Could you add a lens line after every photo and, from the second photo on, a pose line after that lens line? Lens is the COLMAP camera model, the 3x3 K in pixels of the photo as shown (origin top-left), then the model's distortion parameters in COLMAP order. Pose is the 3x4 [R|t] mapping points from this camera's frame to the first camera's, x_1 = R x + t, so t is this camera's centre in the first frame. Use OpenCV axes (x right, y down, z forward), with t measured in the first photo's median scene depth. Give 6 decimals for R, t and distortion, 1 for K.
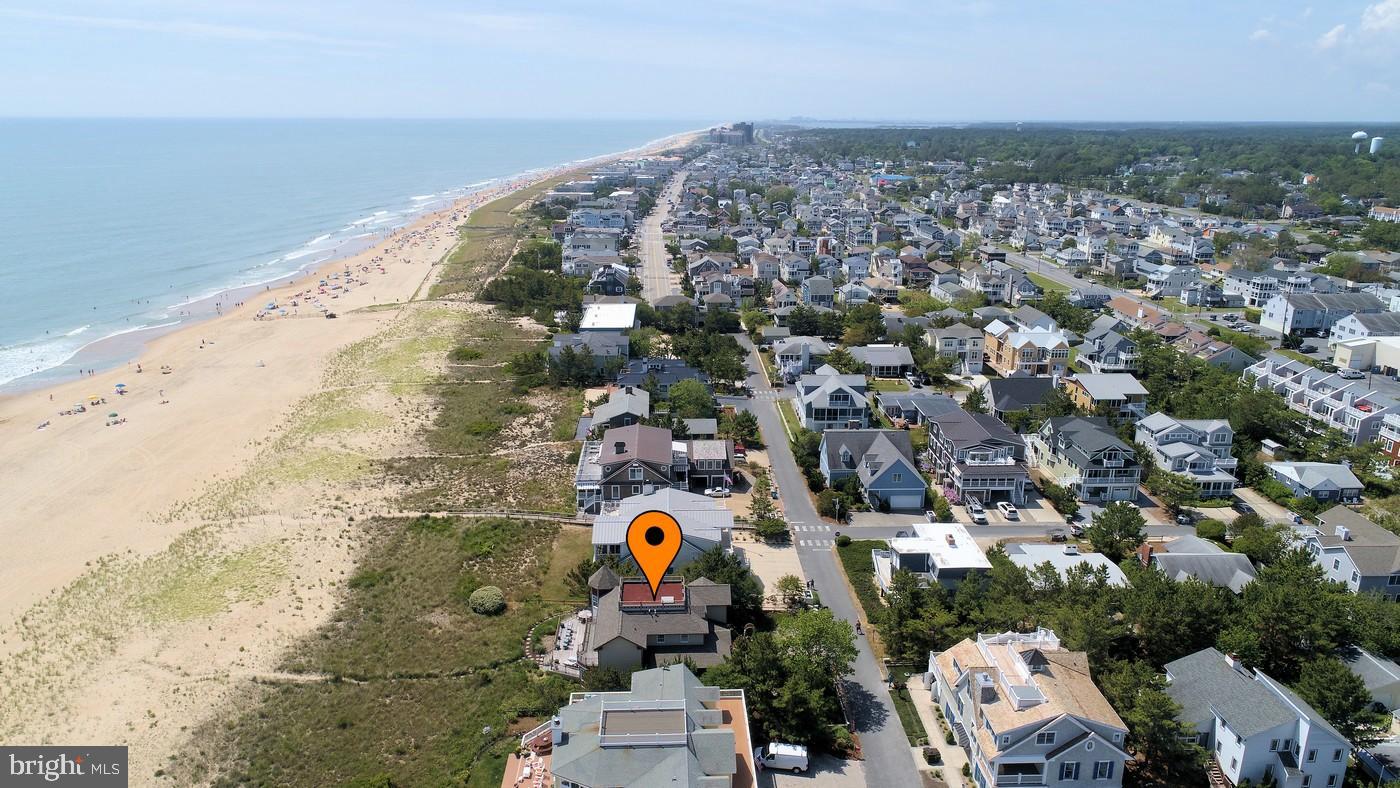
lens RADIAL K [[944.2, 0, 696.8], [0, 944.2, 392.8], [0, 0, 1]] dist [0.002348, 0.000212]
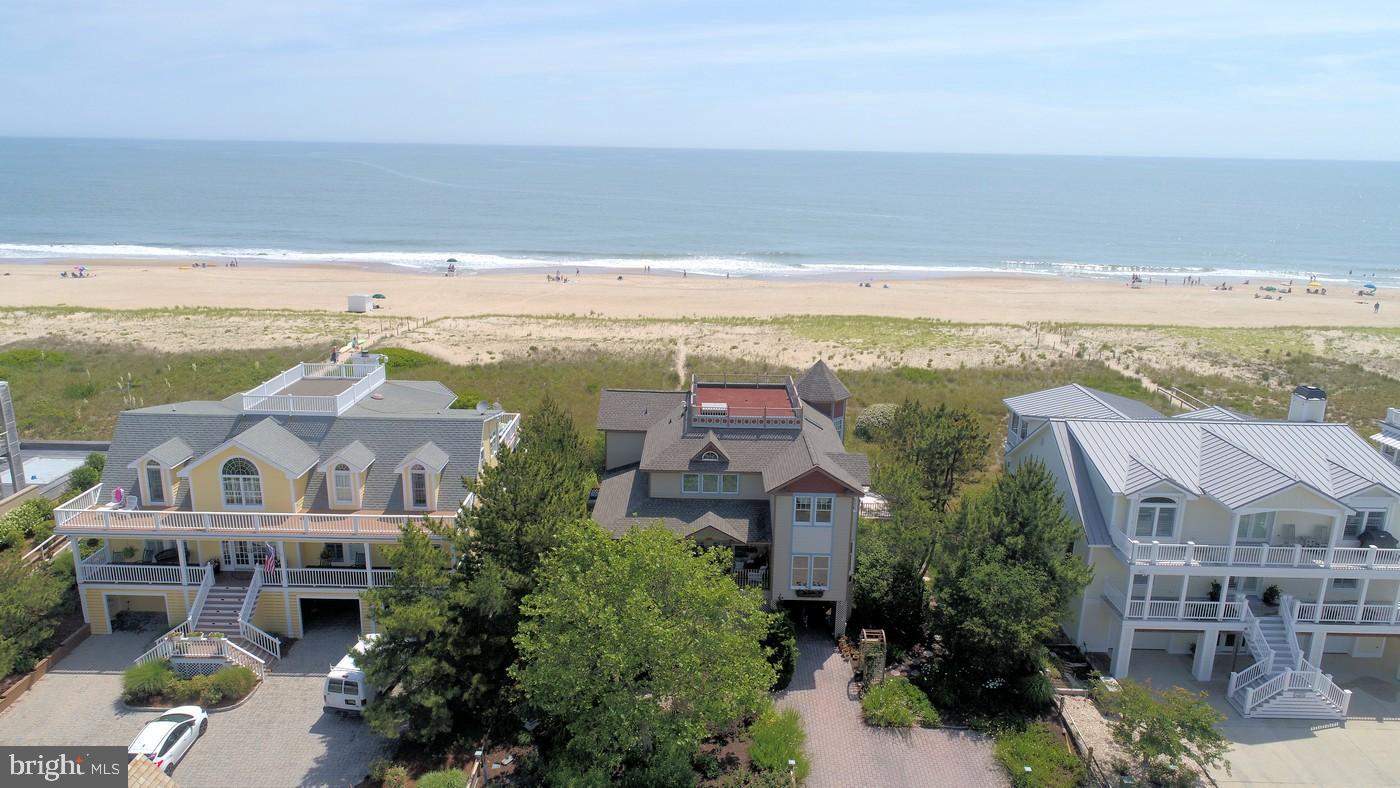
lens RADIAL K [[944.2, 0, 696.8], [0, 944.2, 392.8], [0, 0, 1]] dist [0.002348, 0.000212]
pose [[-0.043431, 0.248475, -0.967664, 0.314497], [-0.298667, 0.921055, 0.249911, 0.069461], [0.953369, 0.299863, 0.034209, 0.706680]]
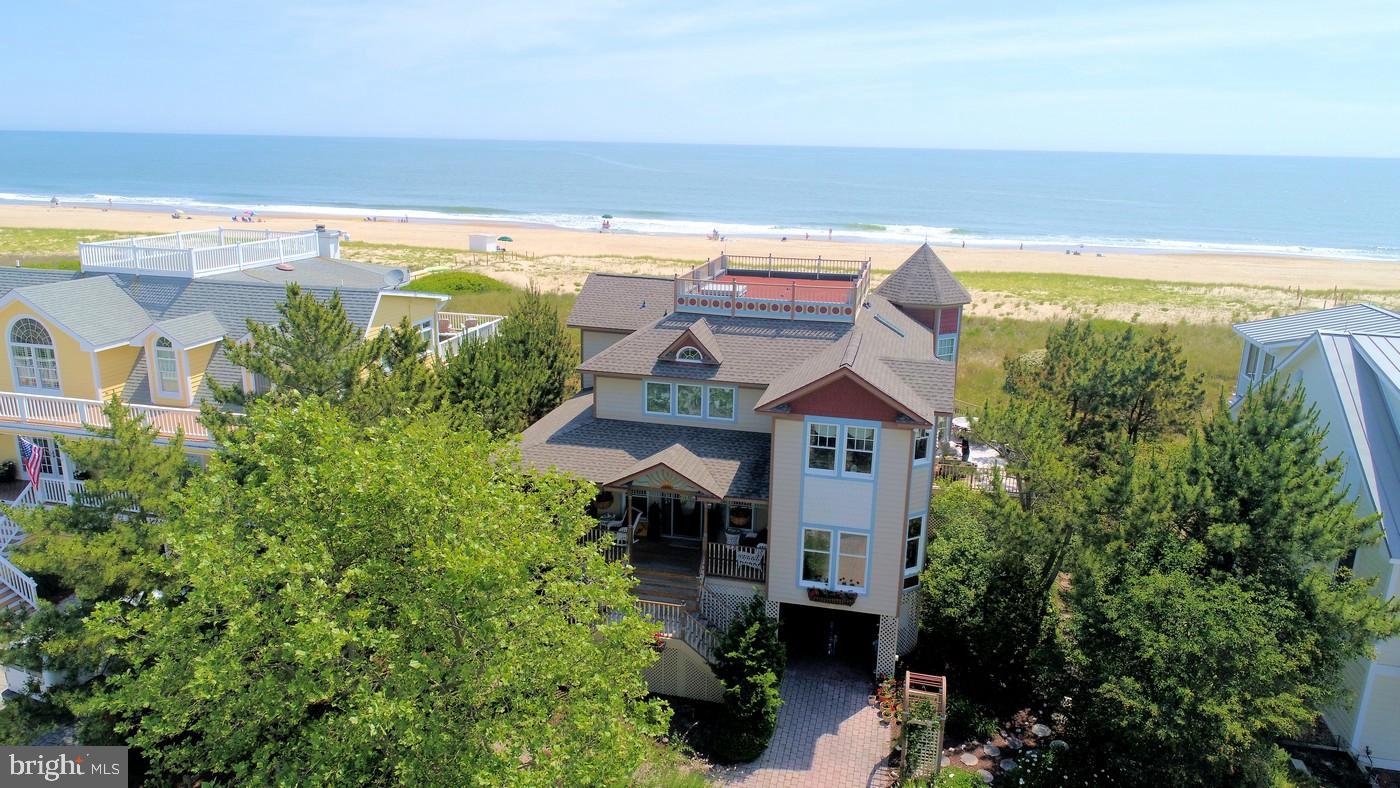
lens RADIAL K [[944.2, 0, 696.8], [0, 944.2, 392.8], [0, 0, 1]] dist [0.002348, 0.000212]
pose [[-0.266041, 0.239390, -0.933764, 0.190705], [-0.291670, 0.903277, 0.314674, 0.114151], [0.918777, 0.356067, -0.170486, 0.766612]]
